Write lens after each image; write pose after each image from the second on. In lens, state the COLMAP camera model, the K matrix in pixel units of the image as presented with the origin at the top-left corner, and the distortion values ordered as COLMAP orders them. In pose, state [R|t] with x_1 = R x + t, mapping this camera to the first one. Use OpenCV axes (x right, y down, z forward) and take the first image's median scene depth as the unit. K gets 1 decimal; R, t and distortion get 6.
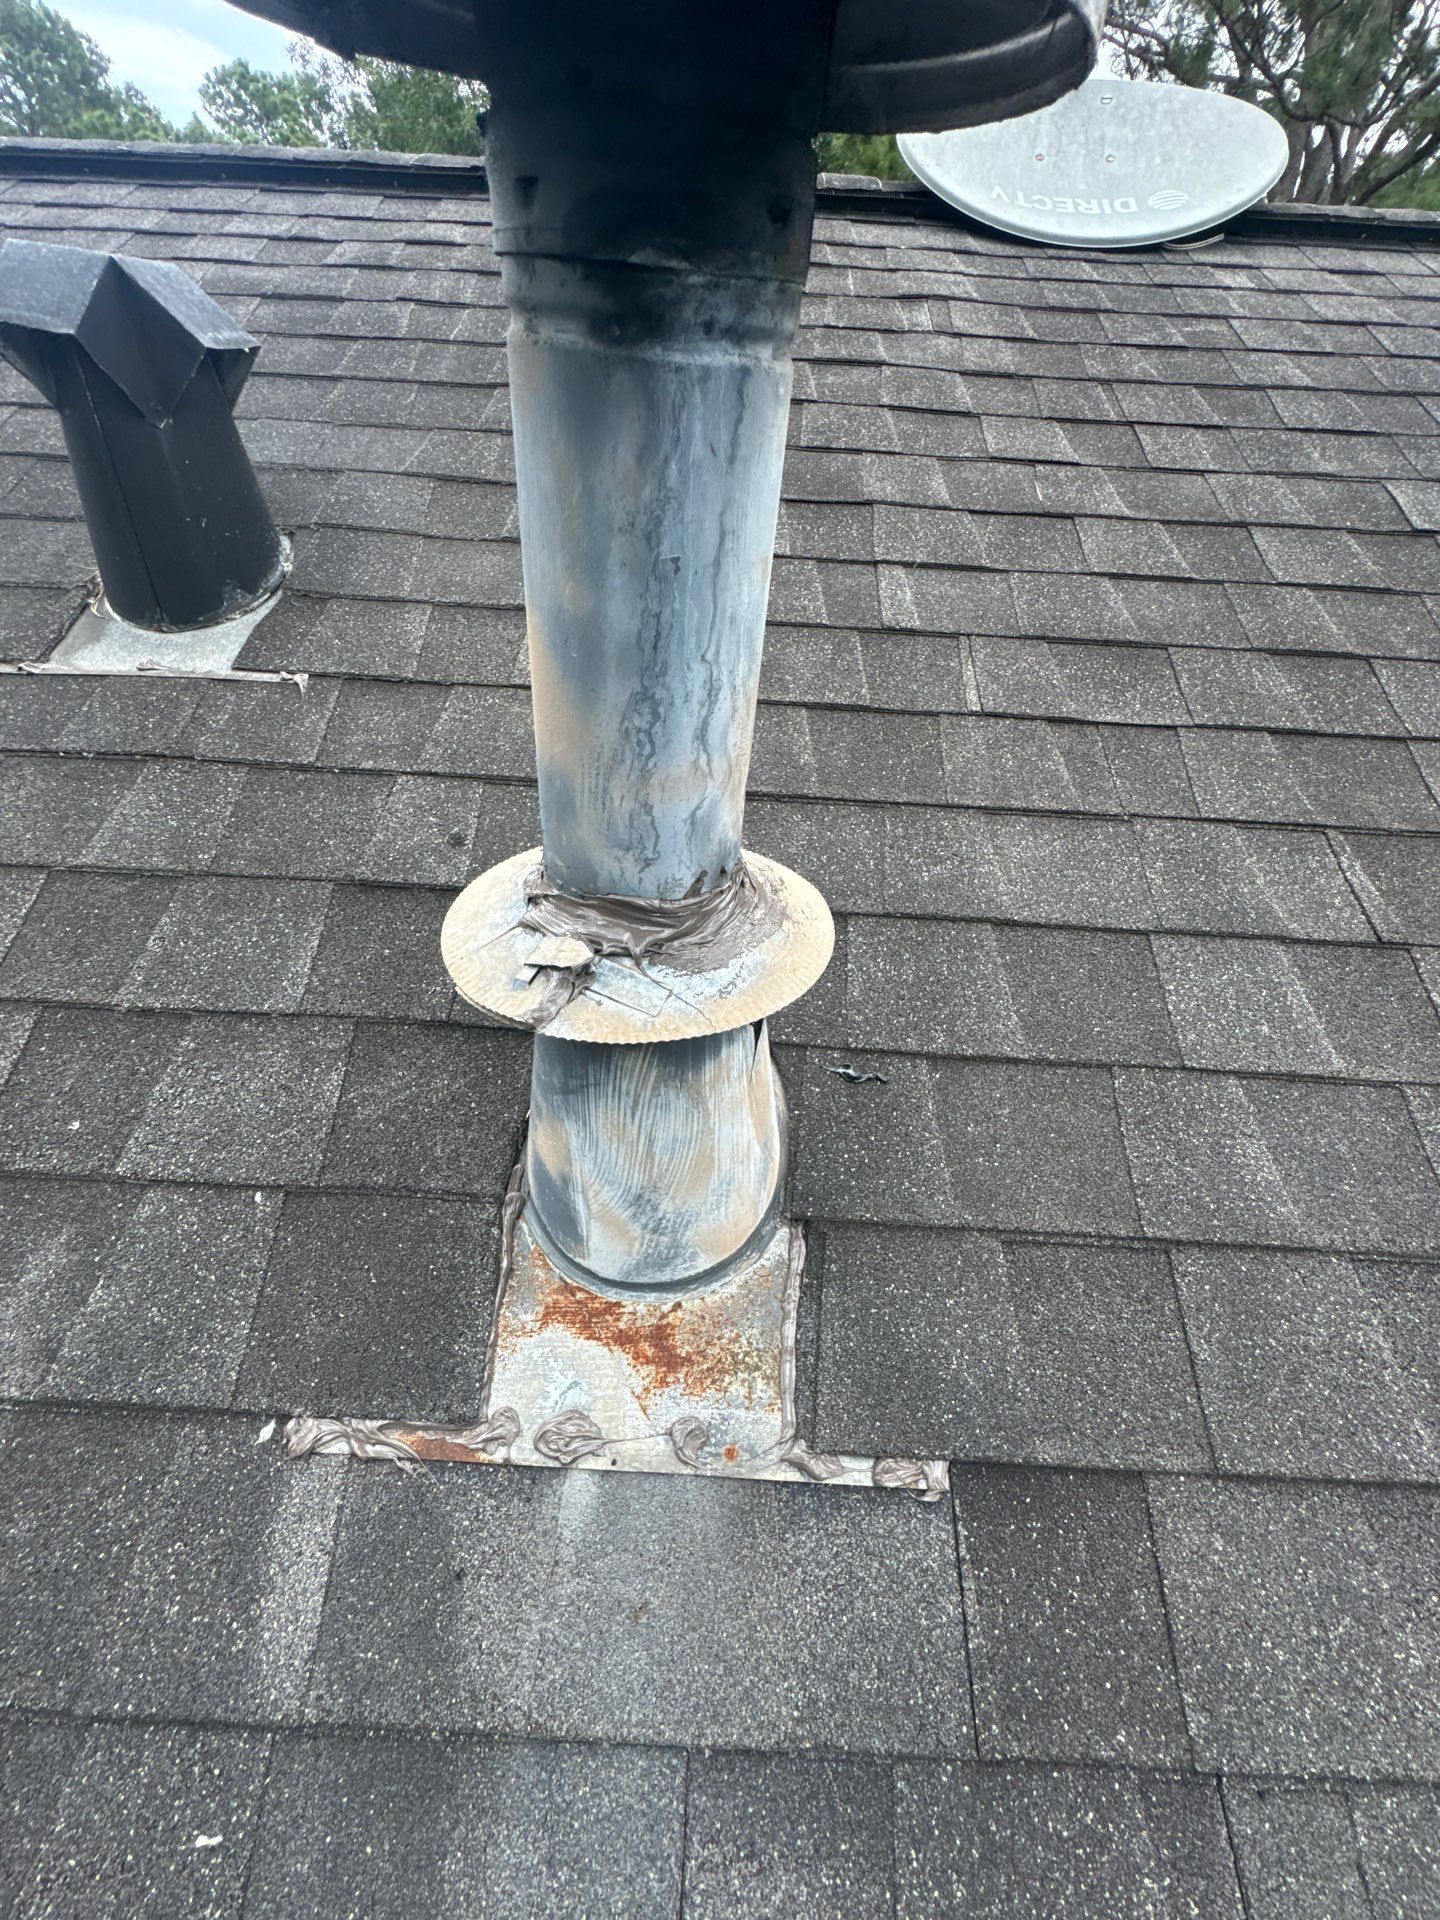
lens RADIAL K [[768.0, 0, 728.6], [0, 768.0, 965.0], [0, 0, 1]] dist [0.001232, 0.000378]
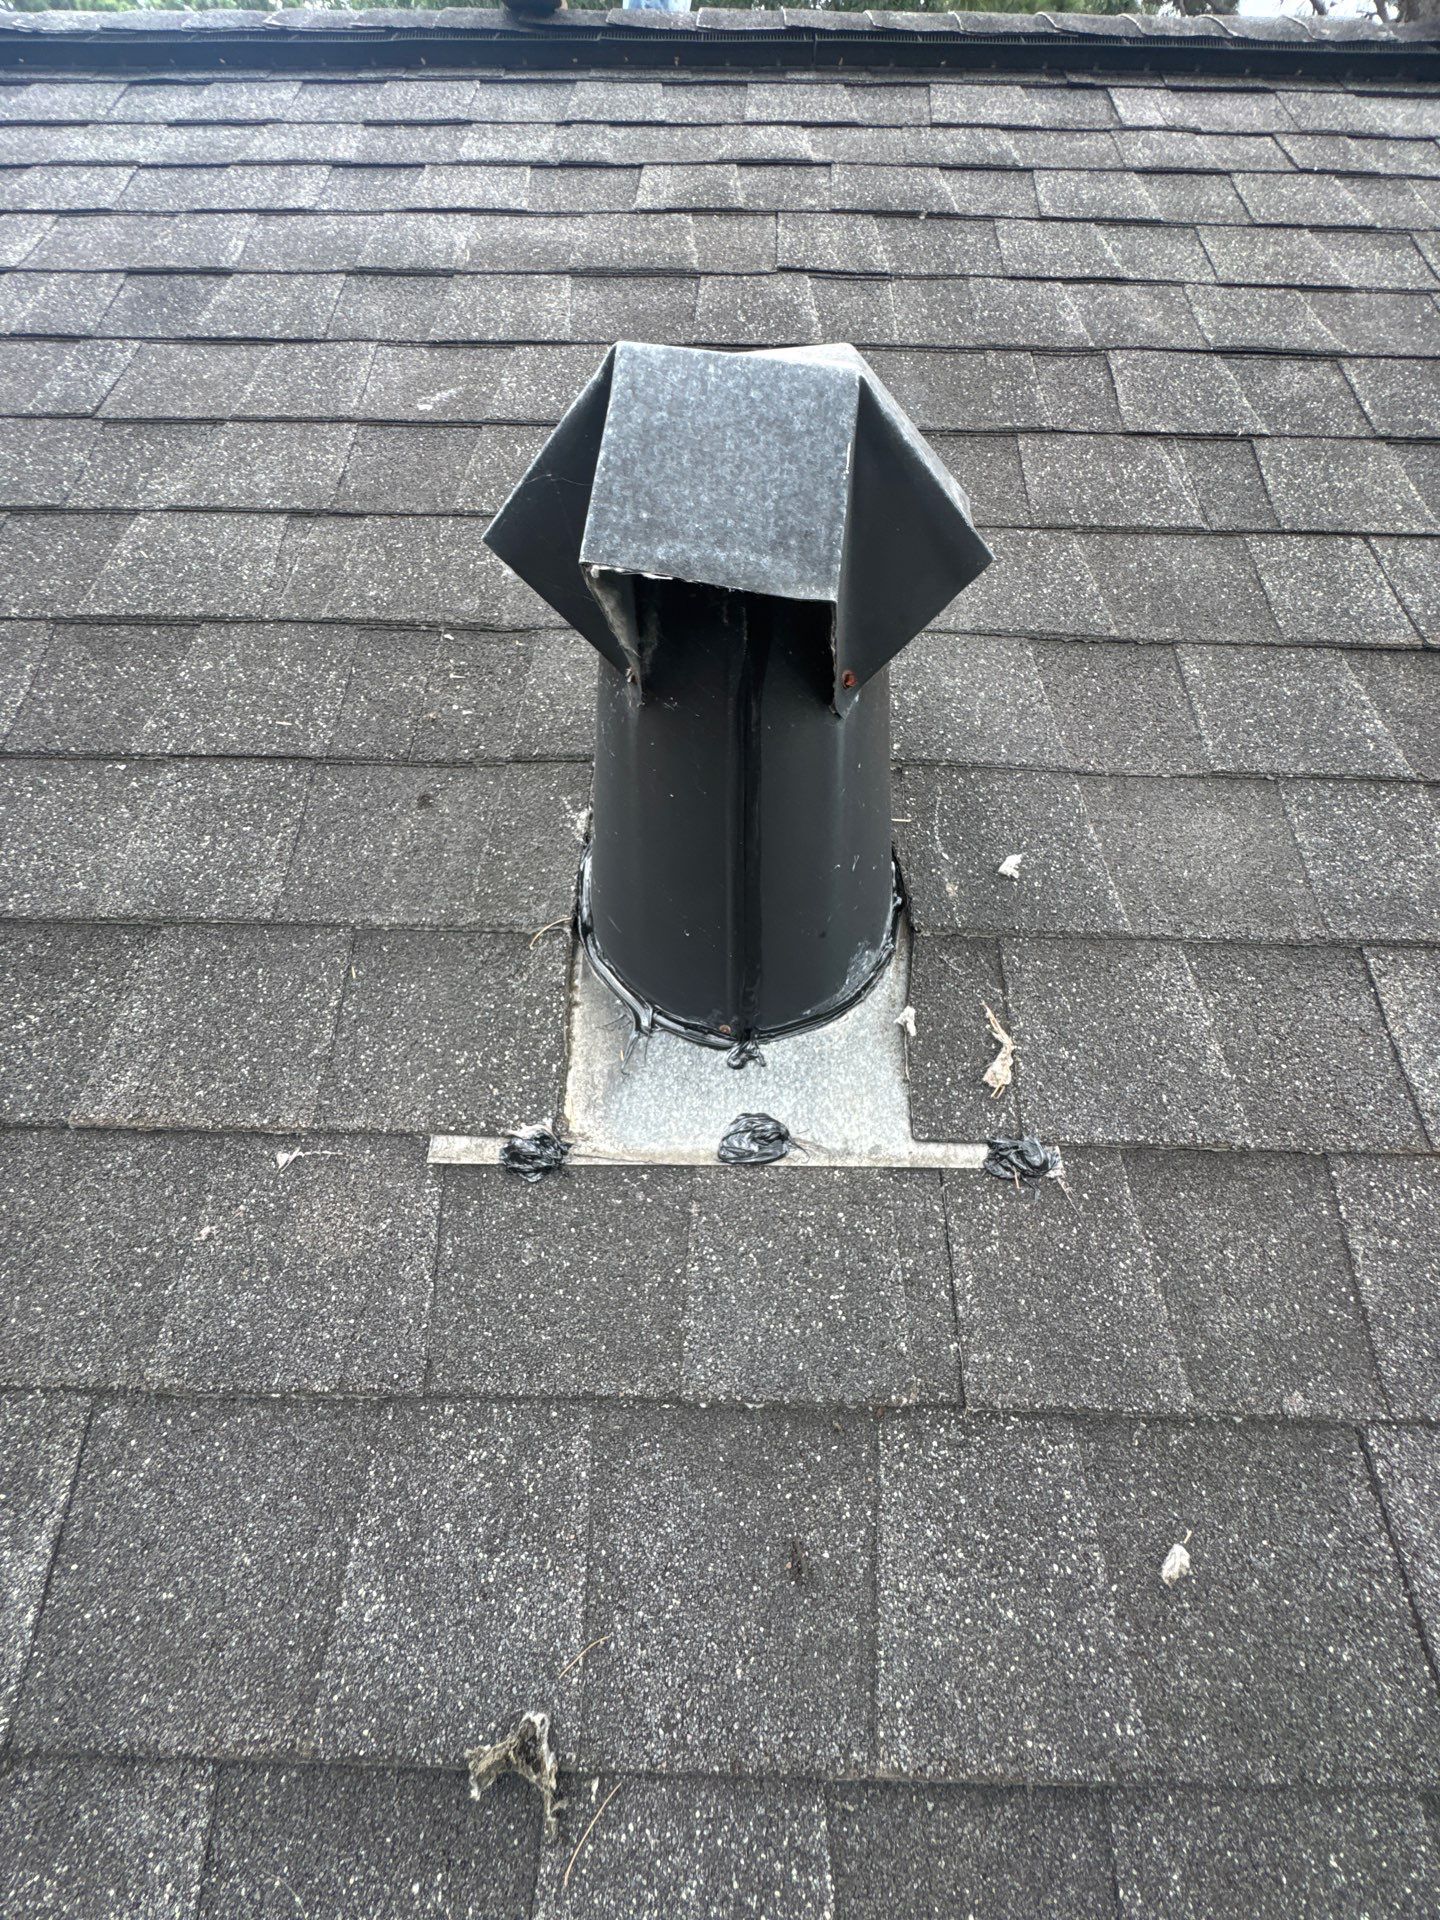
lens RADIAL K [[776.2, 0, 729.0], [0, 776.2, 965.9], [0, 0, 1]] dist [-0.002008, -0.000174]
pose [[0.999544, -0.026425, -0.014588, -0.655231], [0.027741, 0.994714, 0.098871, -0.481769], [0.011898, -0.099230, 0.994993, 0.407025]]
